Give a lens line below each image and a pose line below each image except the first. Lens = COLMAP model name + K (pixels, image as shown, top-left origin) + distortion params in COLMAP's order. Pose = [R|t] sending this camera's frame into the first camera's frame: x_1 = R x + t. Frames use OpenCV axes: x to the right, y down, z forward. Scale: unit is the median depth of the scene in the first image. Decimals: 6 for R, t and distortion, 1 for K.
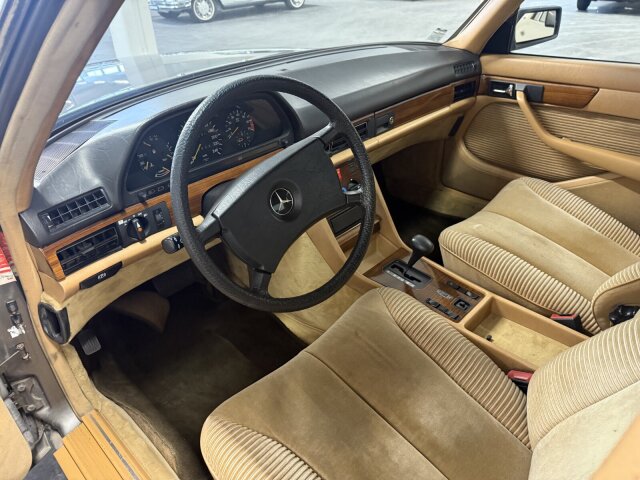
lens RADIAL K [[466.0, 0, 320.7], [0, 466.0, 217.3], [0, 0, 1]] dist [0.024938, -0.005680]
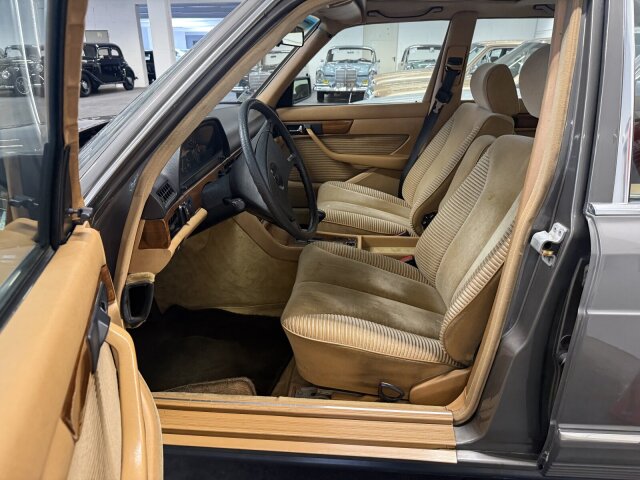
lens RADIAL K [[466.0, 0, 320.7], [0, 466.0, 217.3], [0, 0, 1]] dist [0.024938, -0.005680]
pose [[0.777940, -0.188840, 0.599290, -0.602031], [0.299459, 0.949911, -0.089406, 0.182138], [-0.552389, 0.249016, 0.795524, -0.179950]]
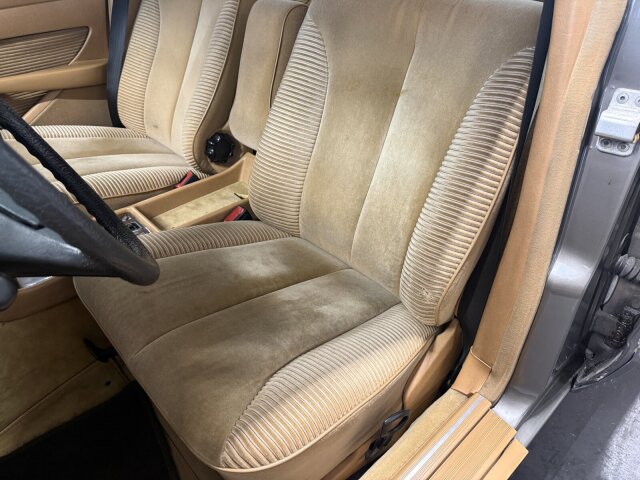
lens RADIAL K [[466.0, 0, 320.7], [0, 466.0, 217.3], [0, 0, 1]] dist [0.024938, -0.005680]
pose [[0.060501, -0.525815, 0.848445, -0.390864], [0.520919, 0.741703, 0.422517, -0.022280], [-0.851459, 0.416409, 0.318781, 0.329129]]
